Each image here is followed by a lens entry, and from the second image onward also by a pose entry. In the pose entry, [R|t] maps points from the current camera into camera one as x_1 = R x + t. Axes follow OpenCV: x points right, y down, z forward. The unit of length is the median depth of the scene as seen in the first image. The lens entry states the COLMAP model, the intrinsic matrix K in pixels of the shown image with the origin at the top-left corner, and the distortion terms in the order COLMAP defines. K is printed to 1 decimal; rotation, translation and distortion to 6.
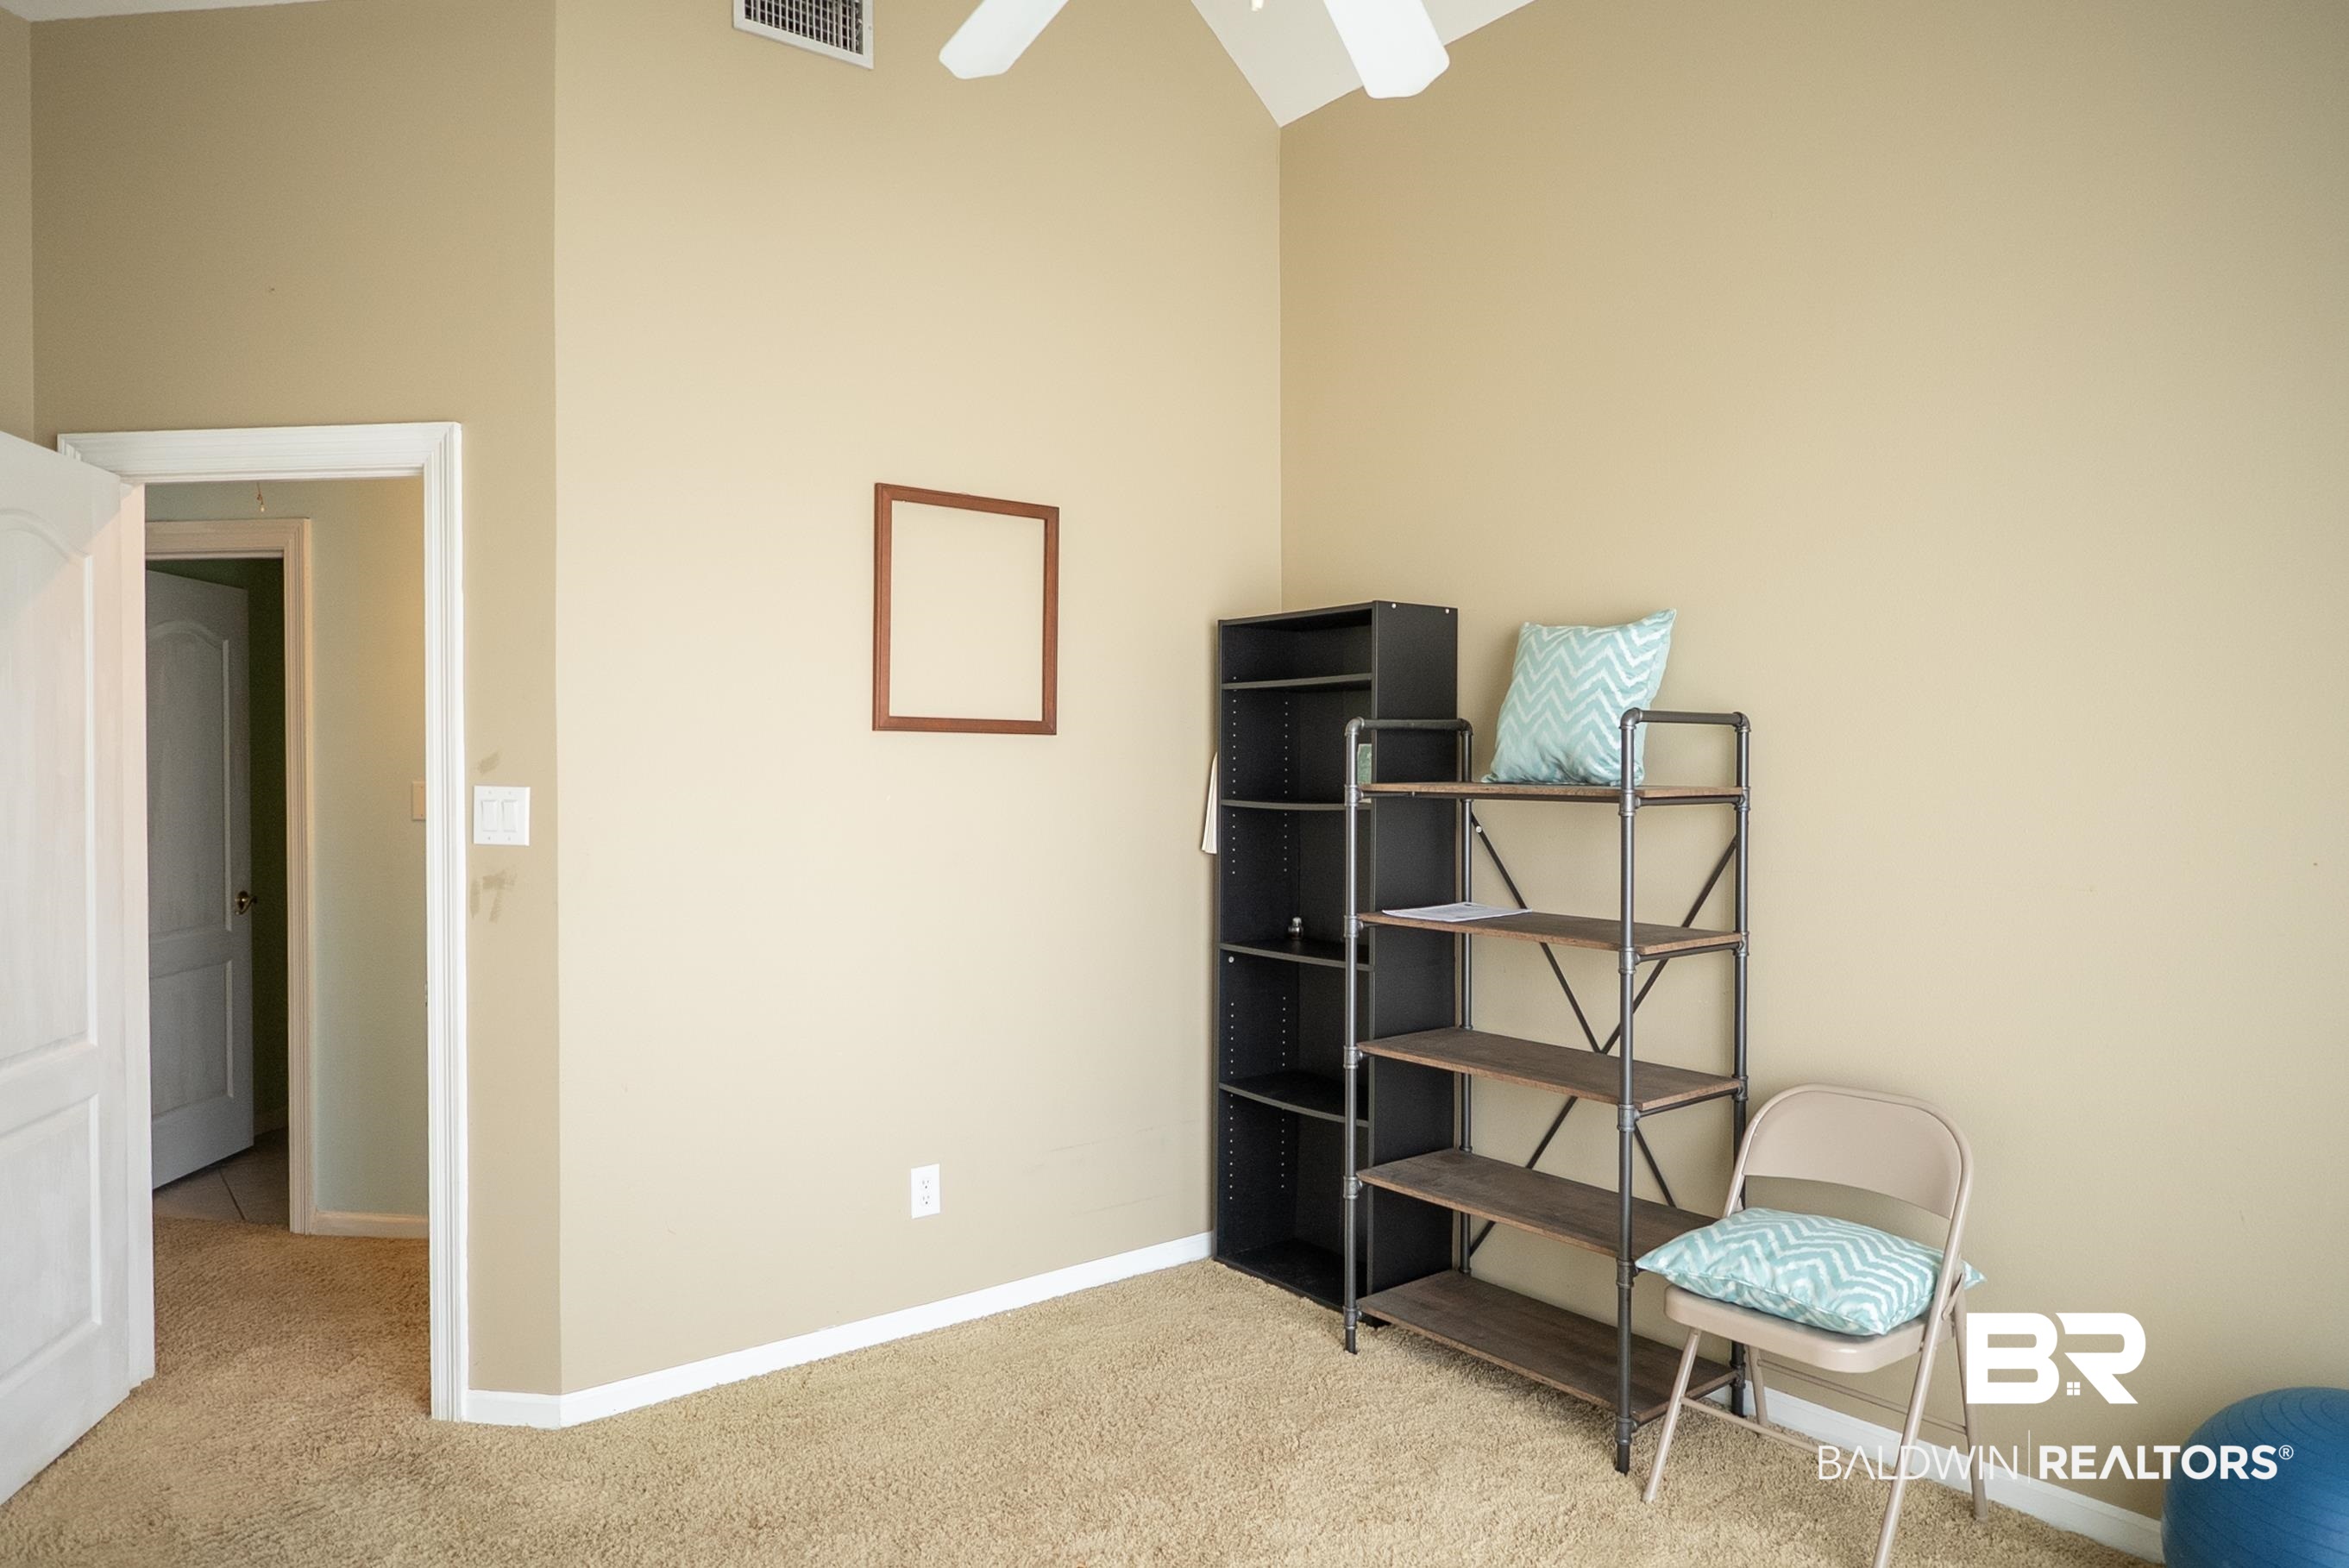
lens RADIAL K [[1504.7, 0, 1174.5], [0, 1504.7, 784.0], [0, 0, 1]] dist [-0.002766, -0.005973]
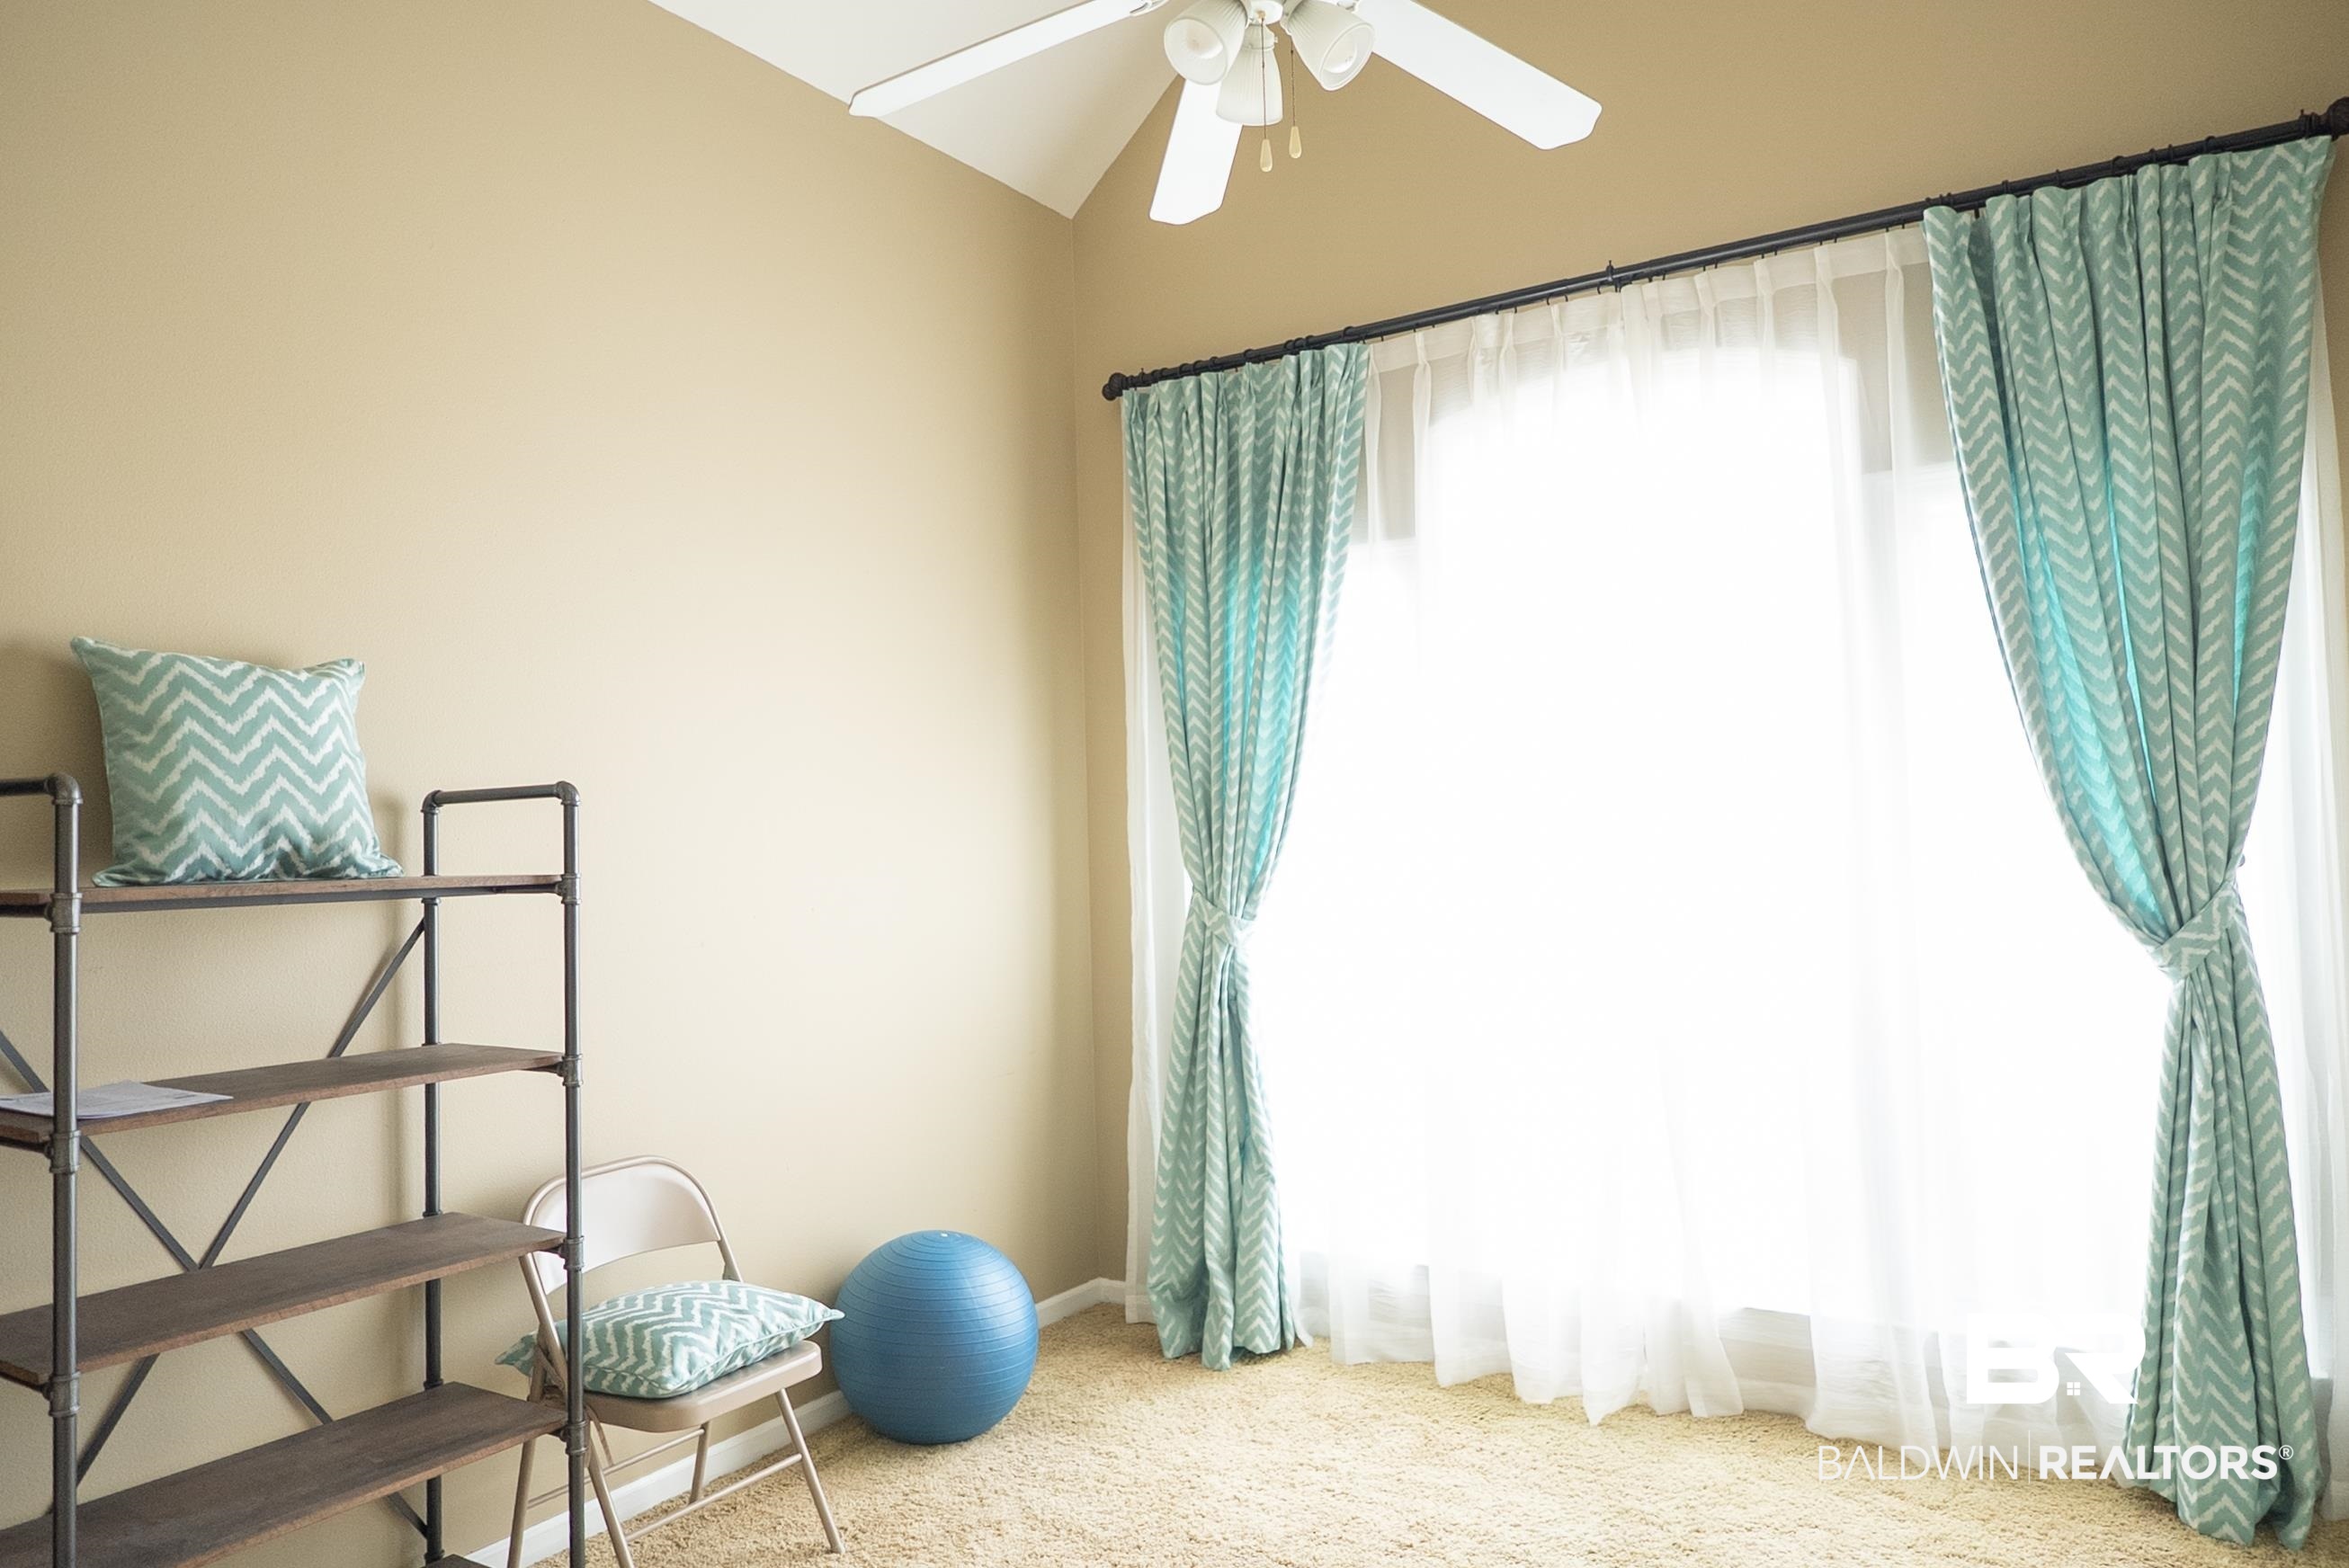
lens RADIAL K [[1504.7, 0, 1174.5], [0, 1504.7, 784.0], [0, 0, 1]] dist [-0.002766, -0.005973]
pose [[-0.312067, 0.042182, 0.949123, -0.561574], [0.046220, 0.998505, -0.029179, -0.005285], [-0.948935, 0.034762, -0.313550, 0.823945]]
